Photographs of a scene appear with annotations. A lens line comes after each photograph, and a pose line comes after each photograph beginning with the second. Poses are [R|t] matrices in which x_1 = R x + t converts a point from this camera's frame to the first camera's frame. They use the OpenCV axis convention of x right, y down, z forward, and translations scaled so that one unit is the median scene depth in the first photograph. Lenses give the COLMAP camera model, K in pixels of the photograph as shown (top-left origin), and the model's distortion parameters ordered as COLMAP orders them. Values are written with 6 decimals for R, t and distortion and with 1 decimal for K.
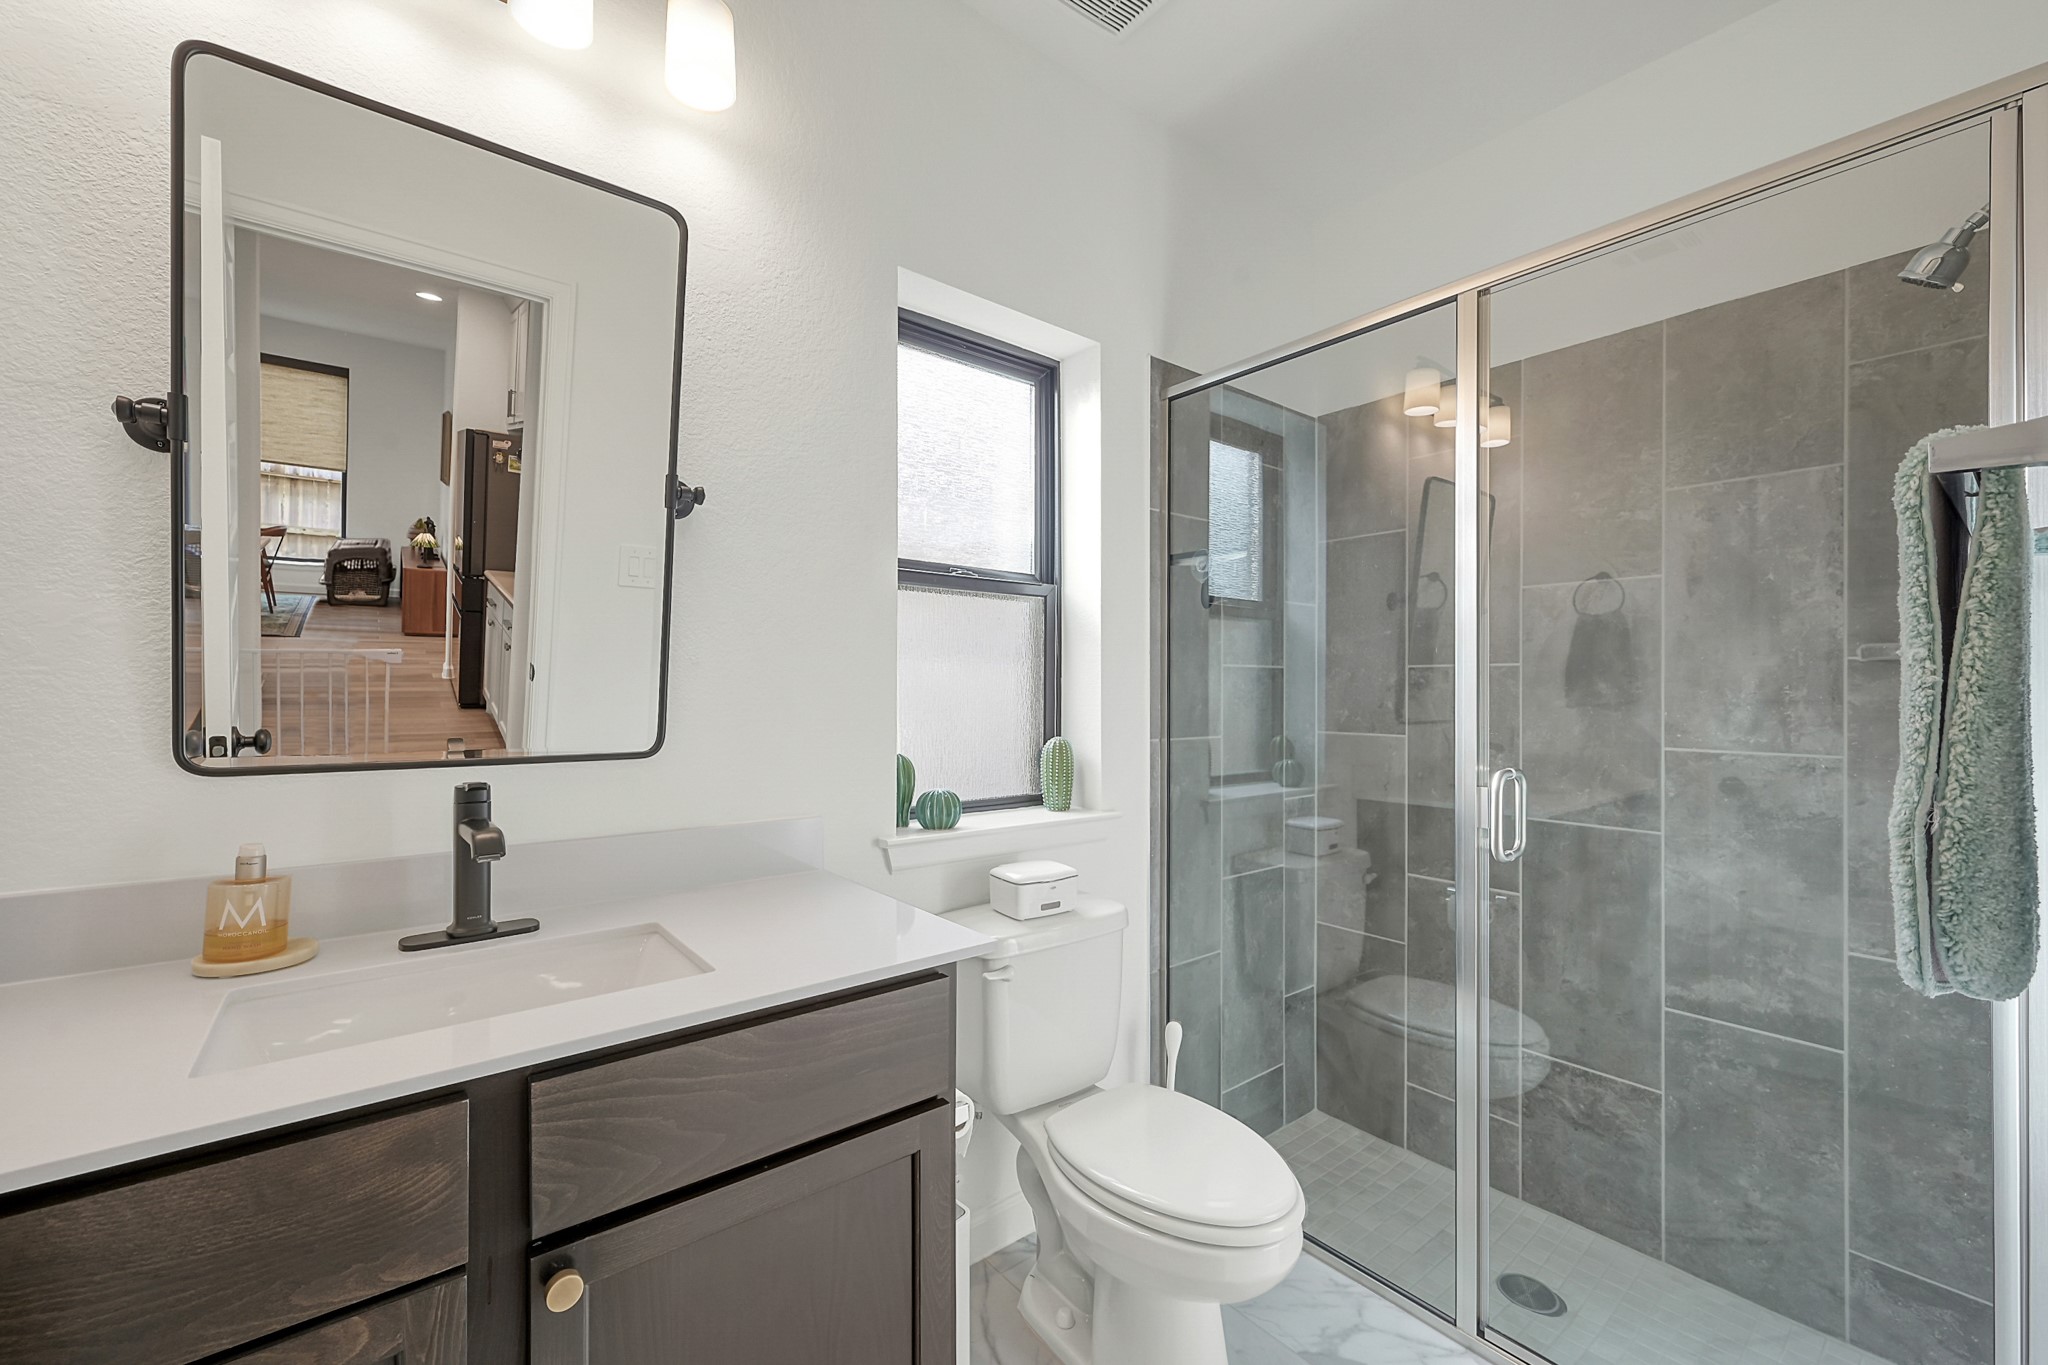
lens RADIAL K [[815.0, 0, 1024.4], [0, 815.0, 697.4], [0, 0, 1]] dist [-0.001839, -0.000158]
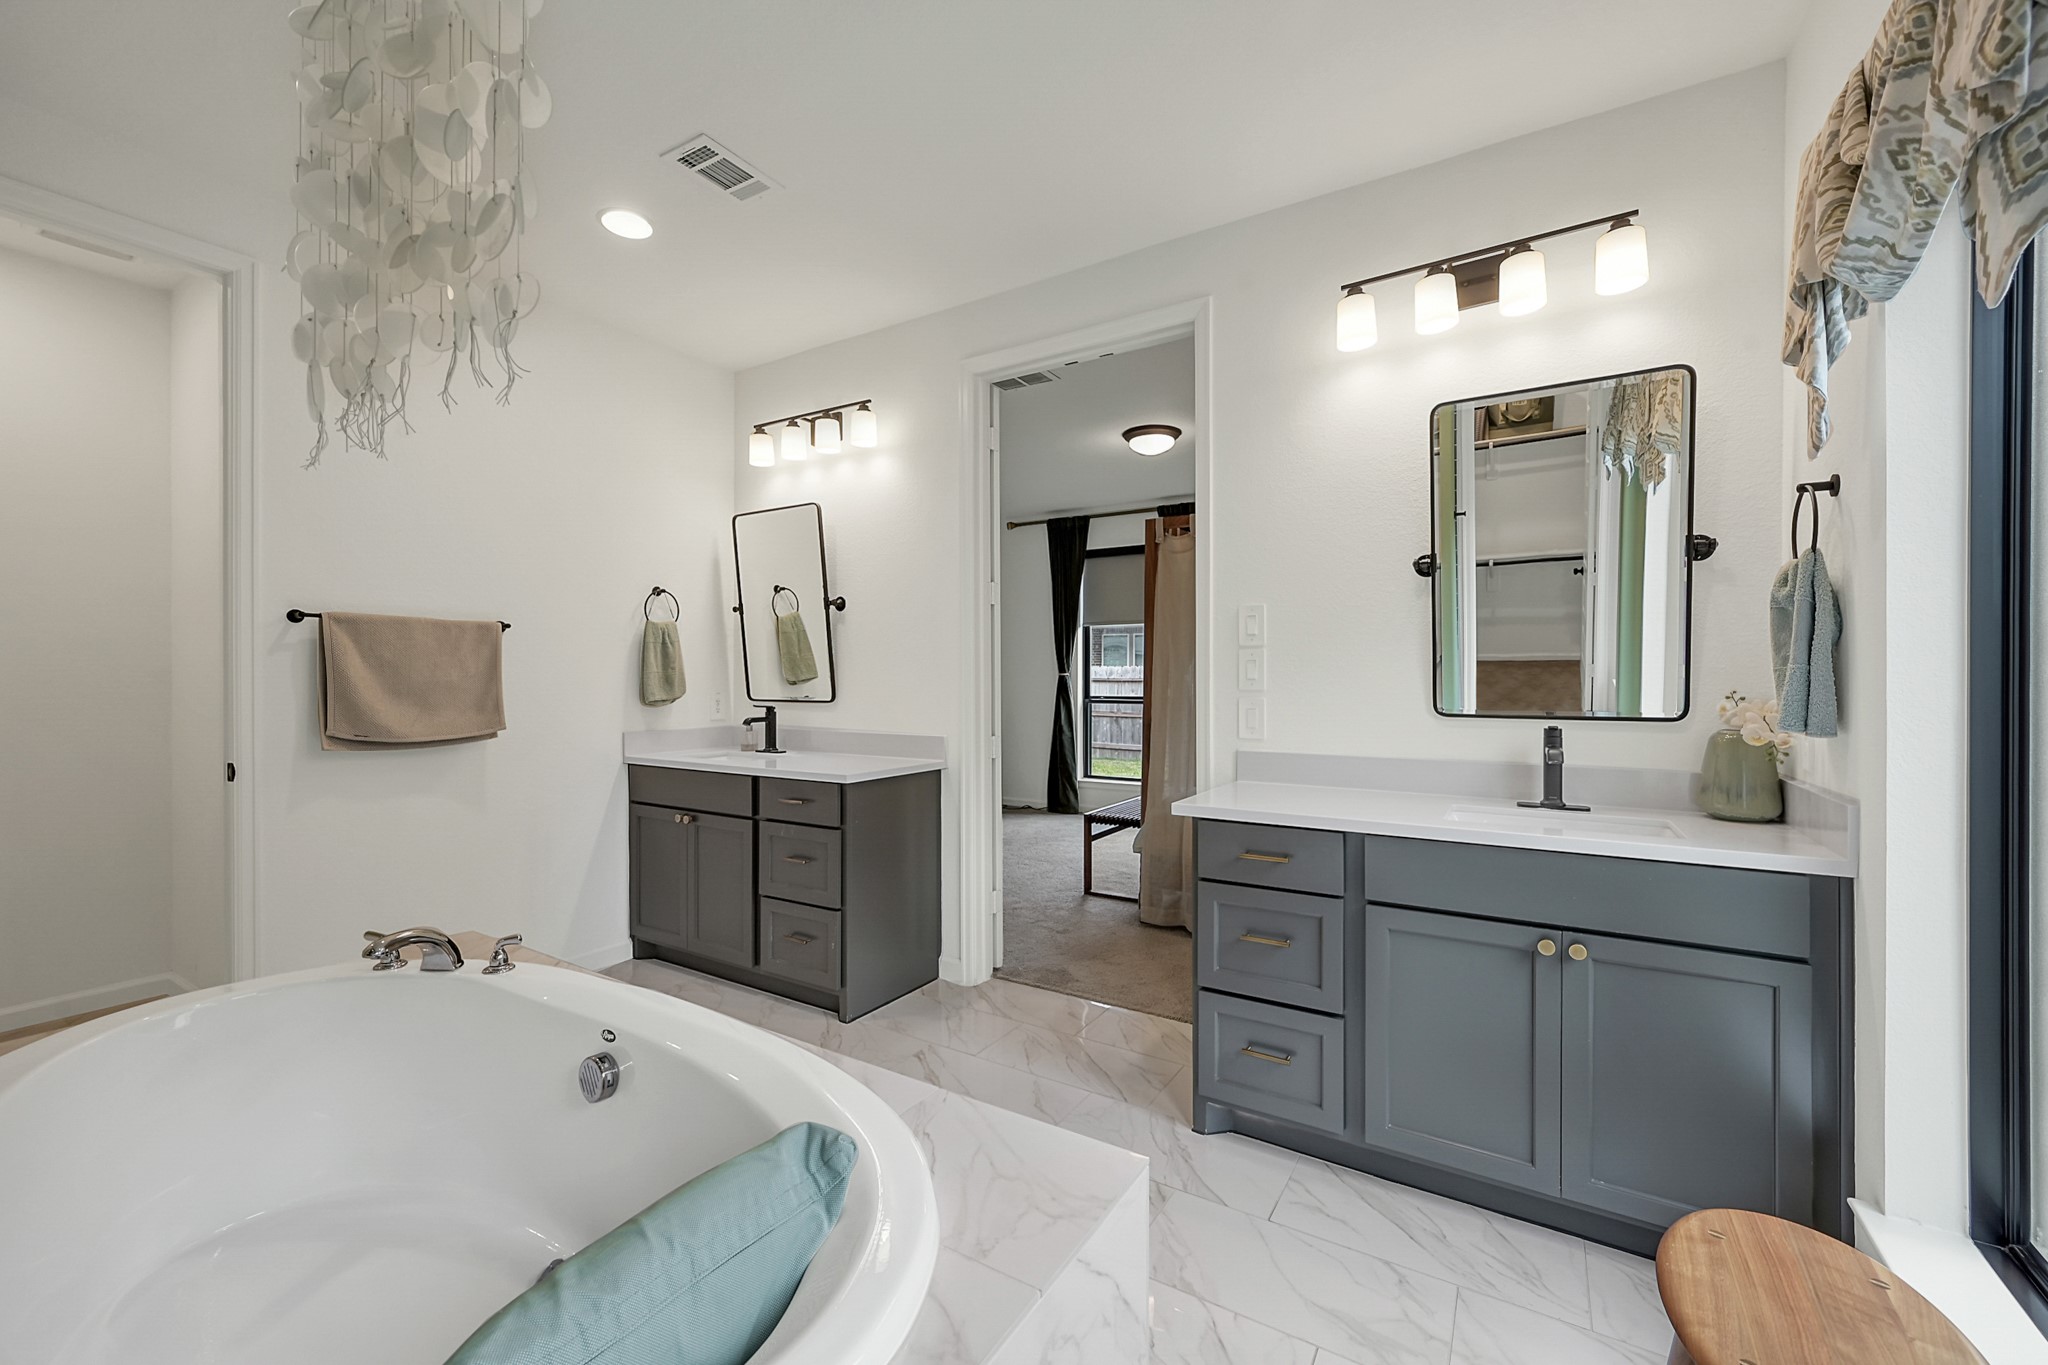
lens RADIAL K [[815.0, 0, 1031.0], [0, 815.0, 678.0], [0, 0, 1]] dist [-0.001839, -0.000158]
pose [[0.336679, 0.005537, -0.941603, 0.749335], [0.007274, 0.999938, 0.008481, -0.039616], [0.941592, -0.009705, 0.336617, -0.848253]]
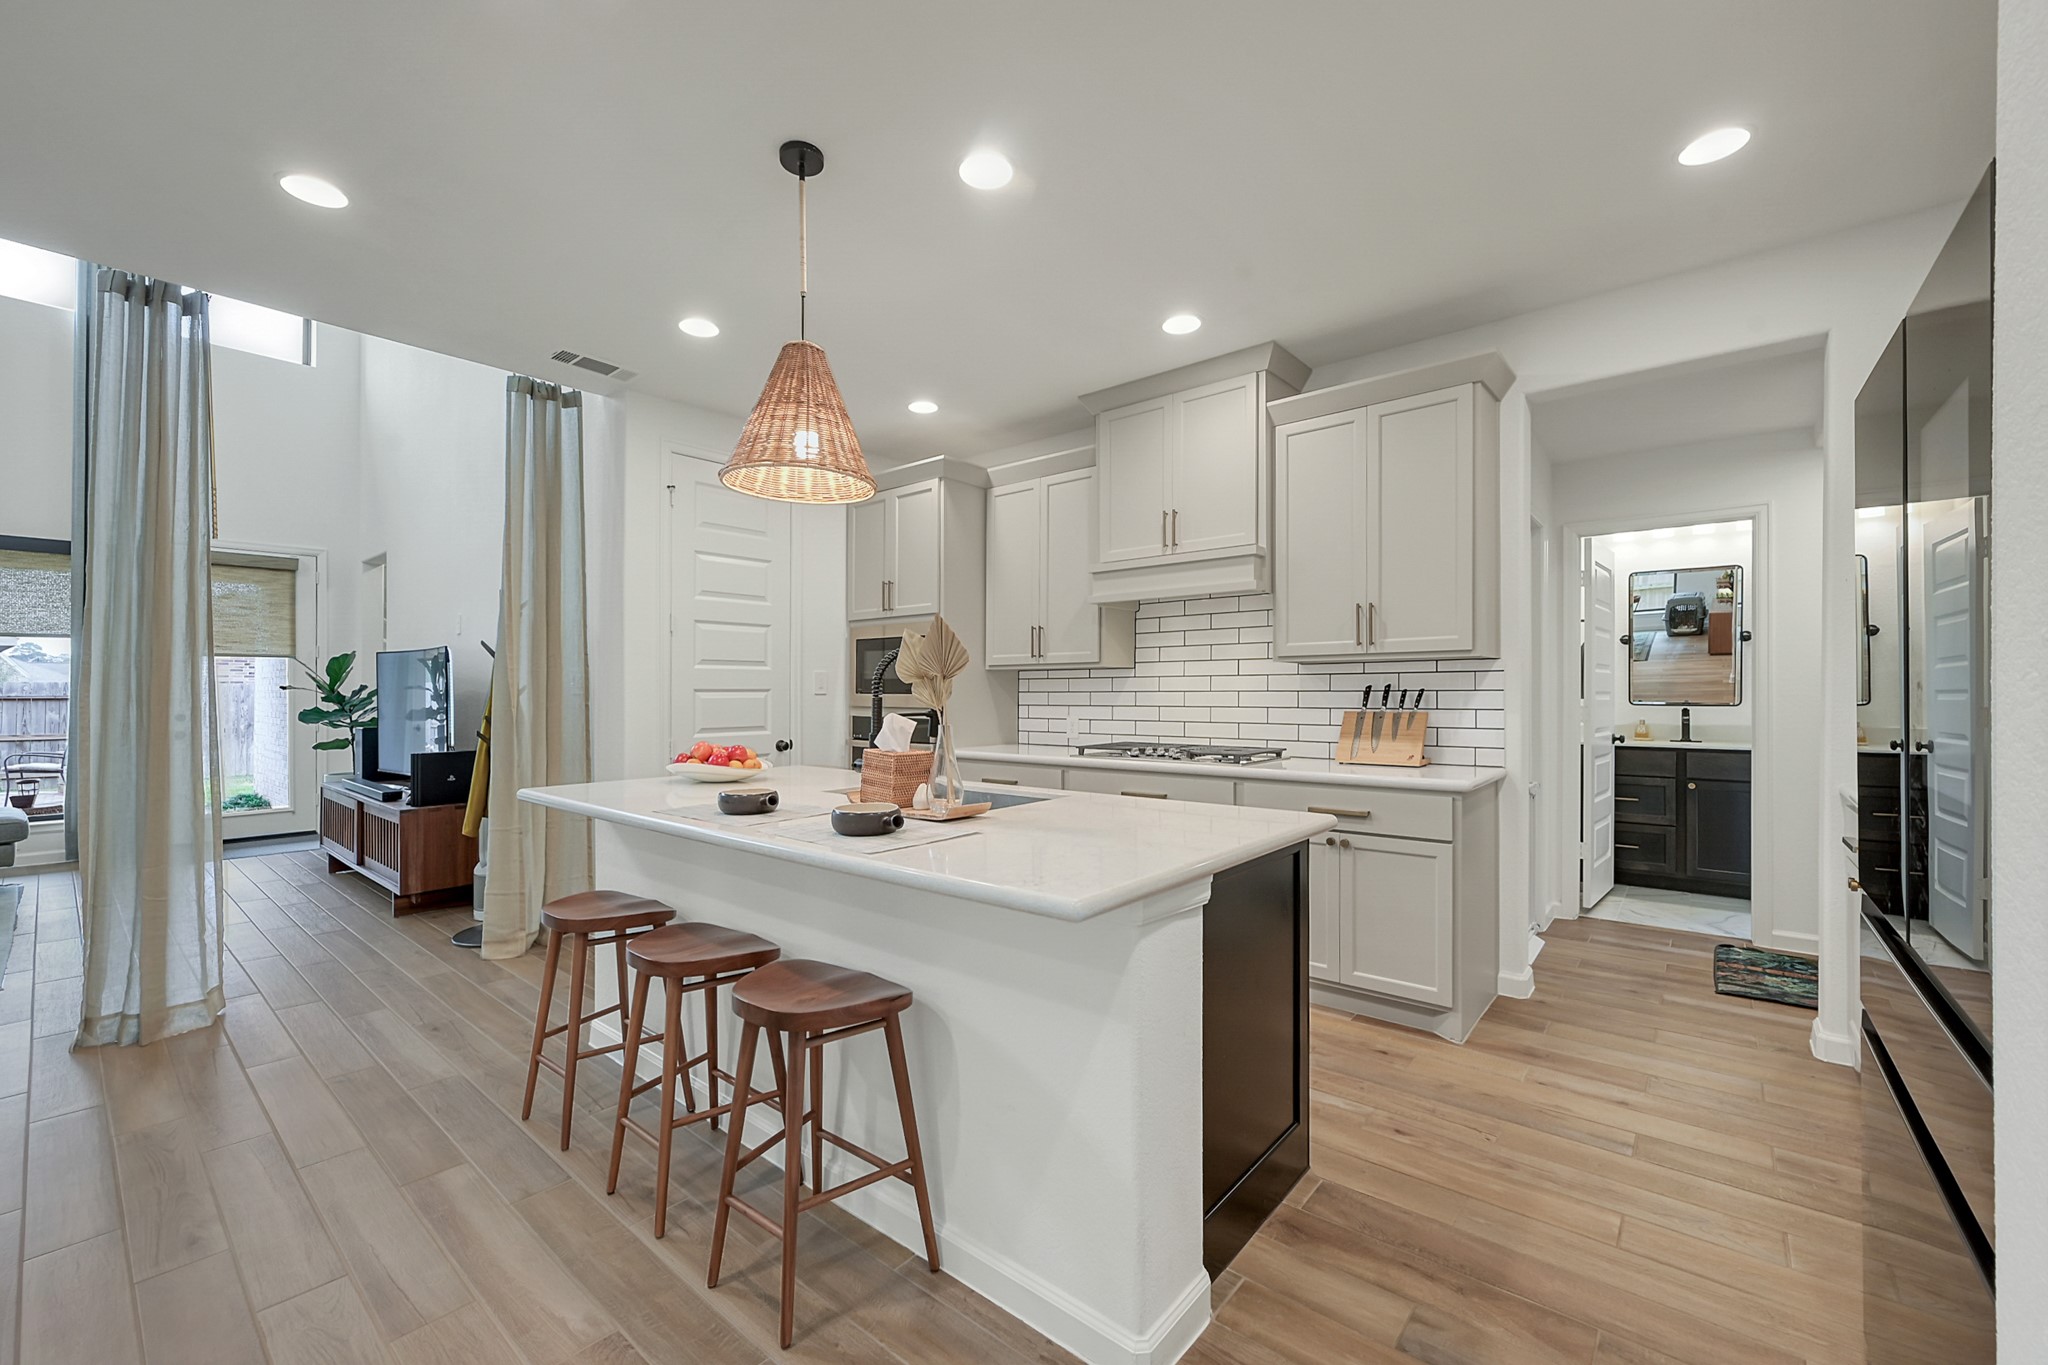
lens RADIAL K [[815.0, 0, 1012.5], [0, 815.0, 690.9], [0, 0, 1]] dist [-0.001839, -0.000158]
pose [[0.180458, 0.002497, -0.983579, 3.378817], [-0.006631, 0.999977, 0.001322, 0.020676], [0.983560, 0.006284, 0.180471, -3.832007]]
